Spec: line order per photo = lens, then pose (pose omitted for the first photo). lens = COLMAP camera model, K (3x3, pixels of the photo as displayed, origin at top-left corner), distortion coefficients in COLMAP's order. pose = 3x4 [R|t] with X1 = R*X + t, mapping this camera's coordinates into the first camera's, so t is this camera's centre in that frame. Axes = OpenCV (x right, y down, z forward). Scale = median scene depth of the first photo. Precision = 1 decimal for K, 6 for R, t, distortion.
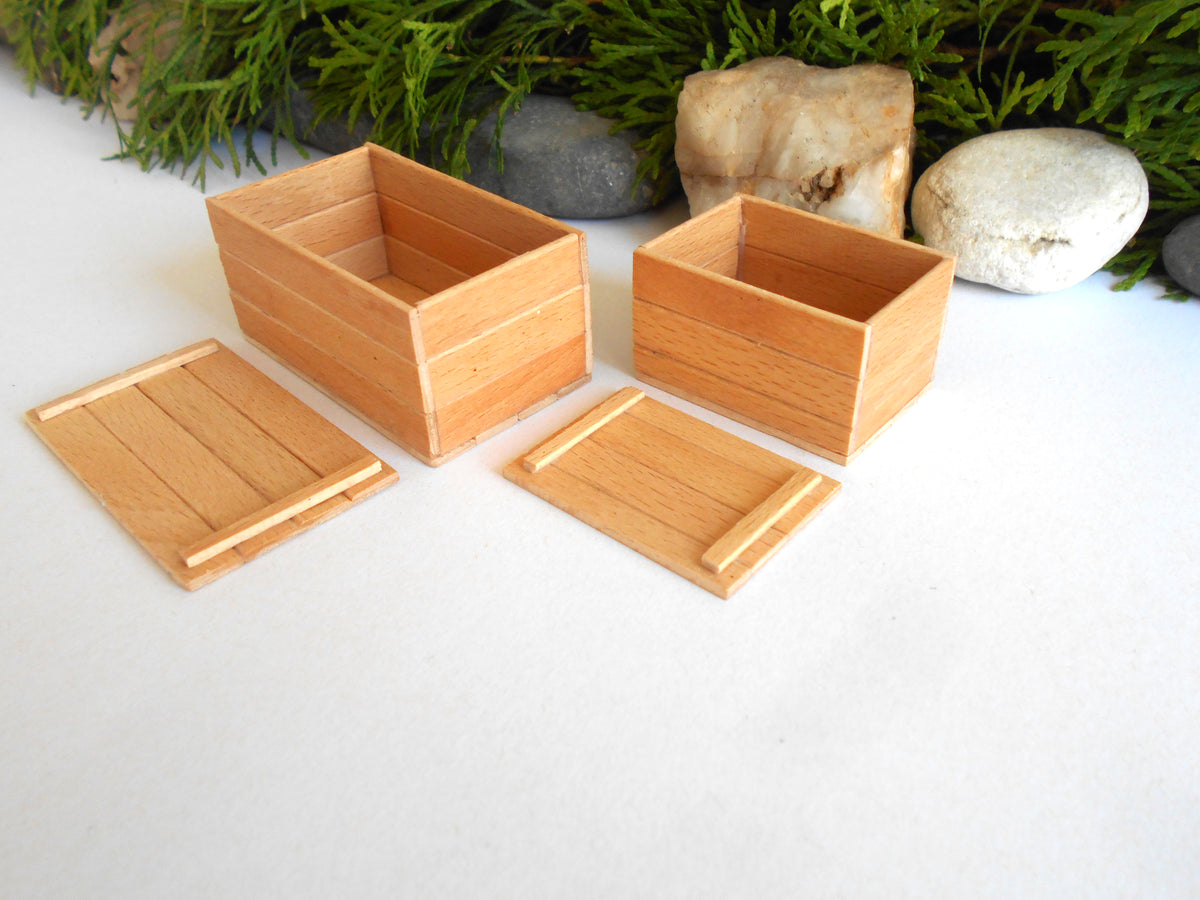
lens RADIAL K [[1023.0, 0, 601.3], [0, 1023.0, 444.5], [0, 0, 1]] dist [-0.030512, 0.023448]
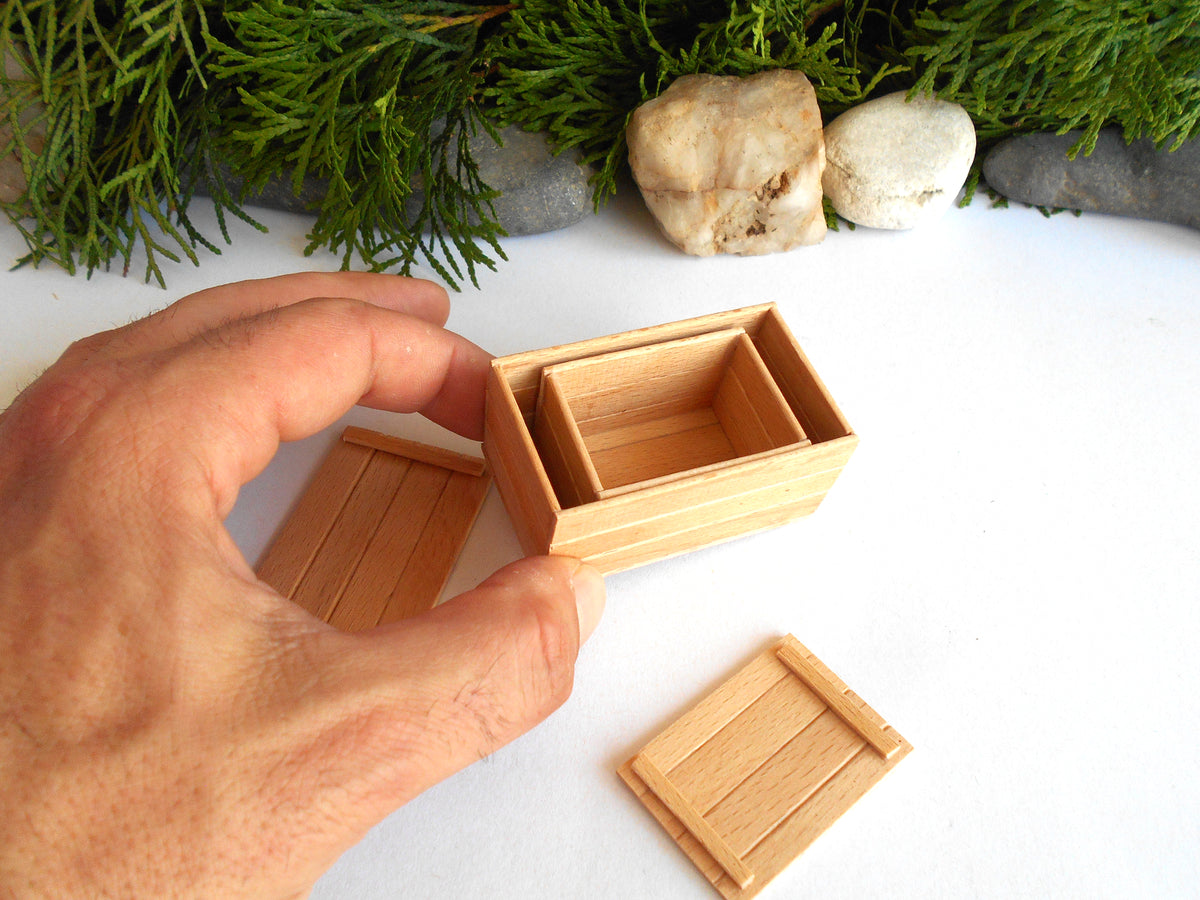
lens RADIAL K [[1023.0, 0, 601.3], [0, 1023.0, 444.5], [0, 0, 1]] dist [-0.030512, 0.023448]
pose [[0.901438, -0.313784, 0.298244, -0.434044], [0.237530, 0.934470, 0.265227, -0.330365], [-0.361924, -0.168244, 0.916900, -0.129127]]
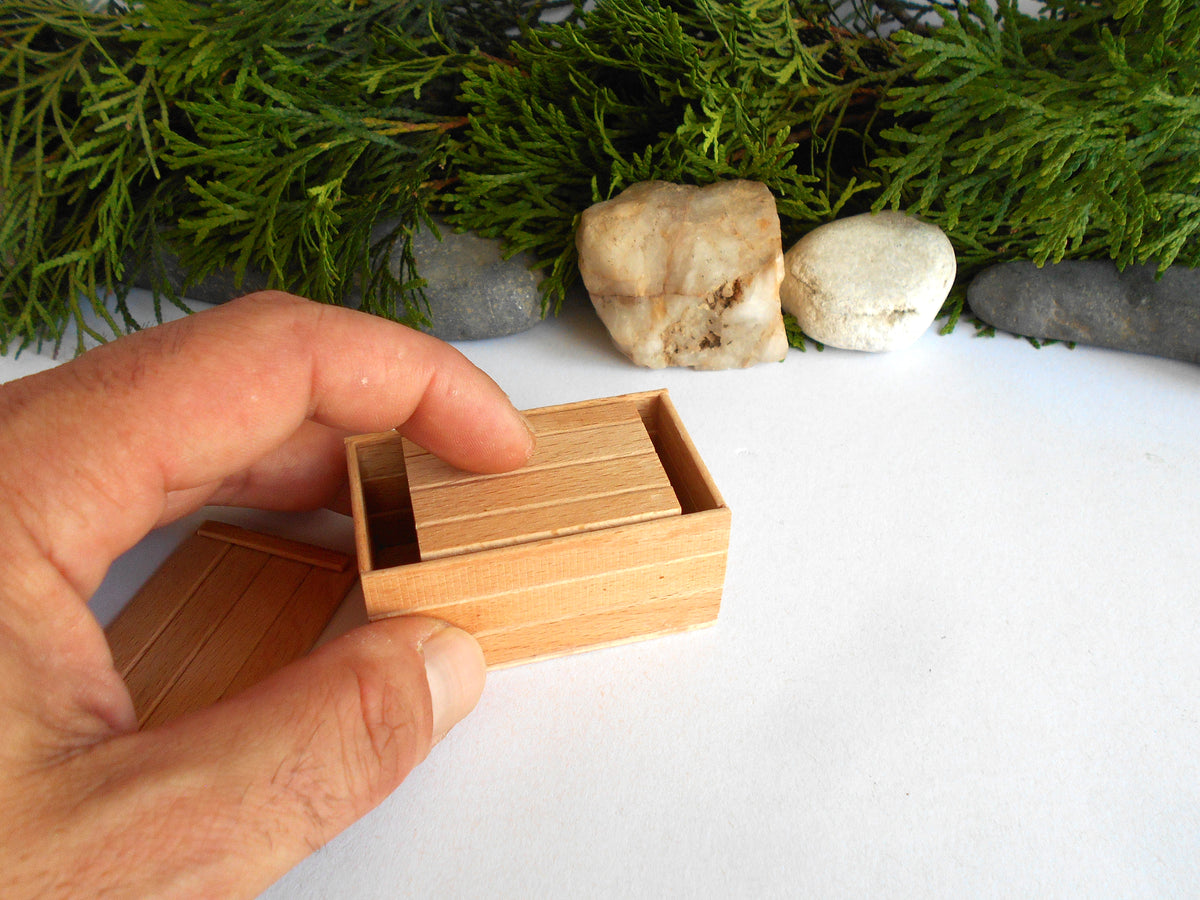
lens RADIAL K [[1023.0, 0, 601.3], [0, 1023.0, 444.5], [0, 0, 1]] dist [-0.030512, 0.023448]
pose [[0.935962, -0.207394, 0.284538, -0.279093], [0.193968, 0.978144, 0.074906, -0.194928], [-0.293855, -0.014918, 0.955734, -0.088130]]
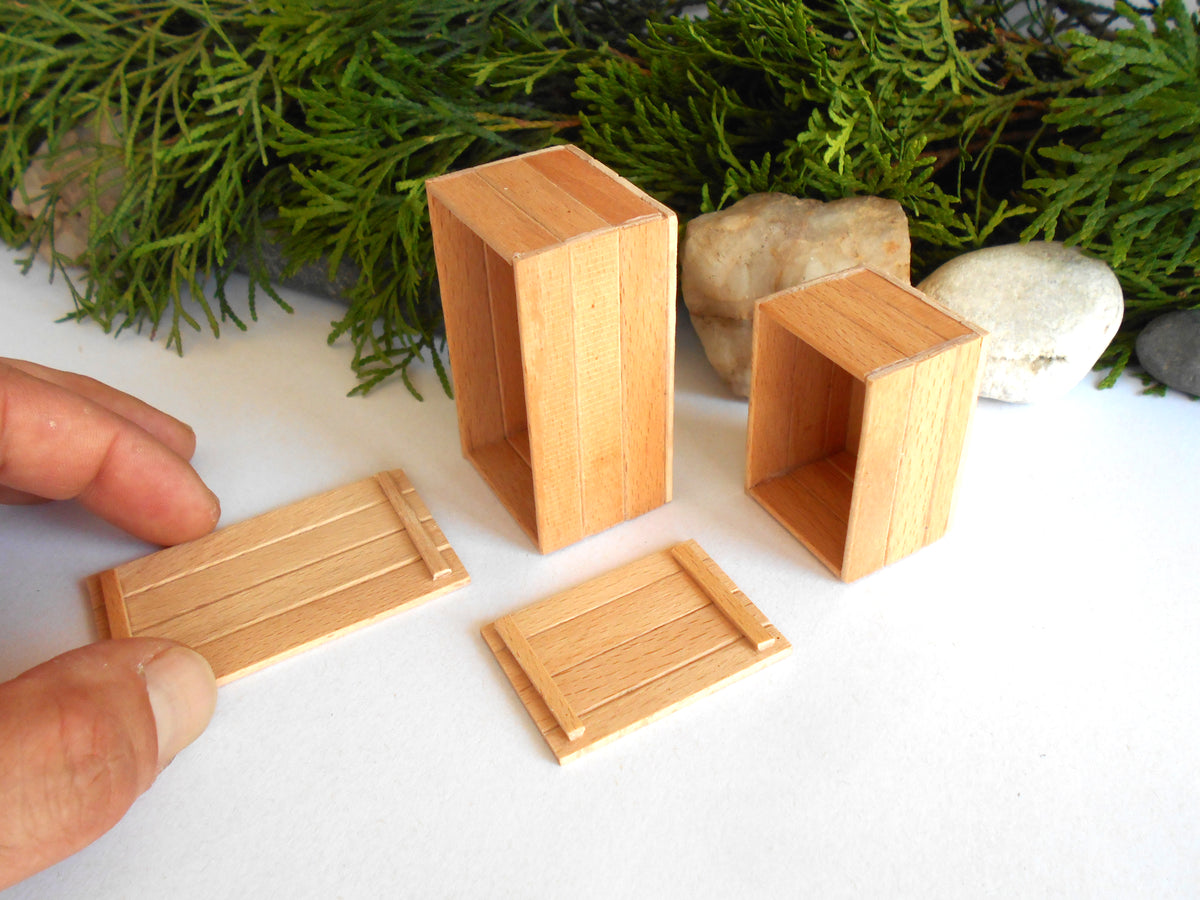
lens RADIAL K [[1023.0, 0, 601.3], [0, 1023.0, 444.5], [0, 0, 1]] dist [-0.030512, 0.023448]
pose [[0.985520, -0.115245, 0.124373, -0.160209], [0.111757, 0.993130, 0.034691, -0.189186], [-0.127517, -0.020290, 0.991629, -0.009168]]
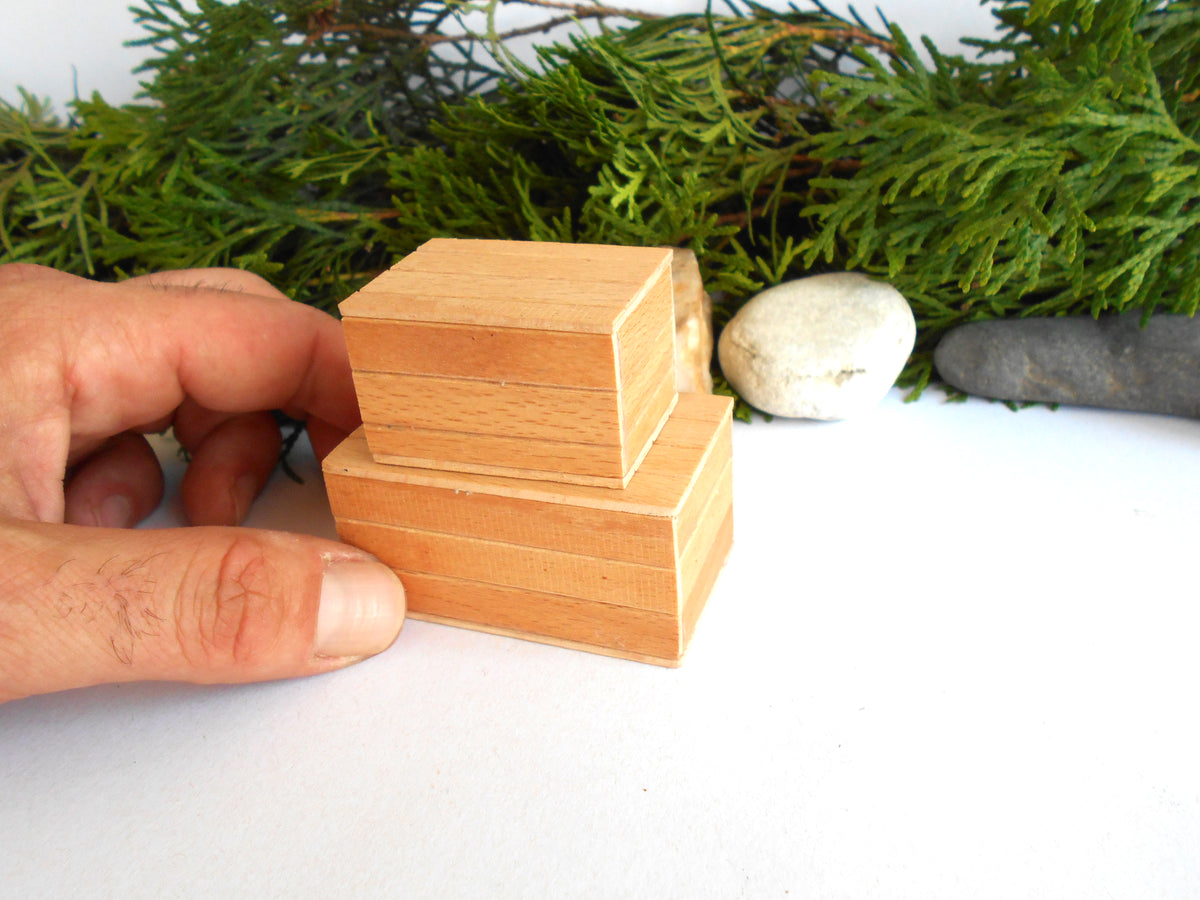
lens RADIAL K [[1023.0, 0, 601.3], [0, 1023.0, 444.5], [0, 0, 1]] dist [-0.030512, 0.023448]
pose [[0.956498, -0.182512, 0.227597, -0.092173], [0.214015, 0.969150, -0.122249, -0.039220], [-0.198263, 0.165641, 0.966051, -0.030837]]
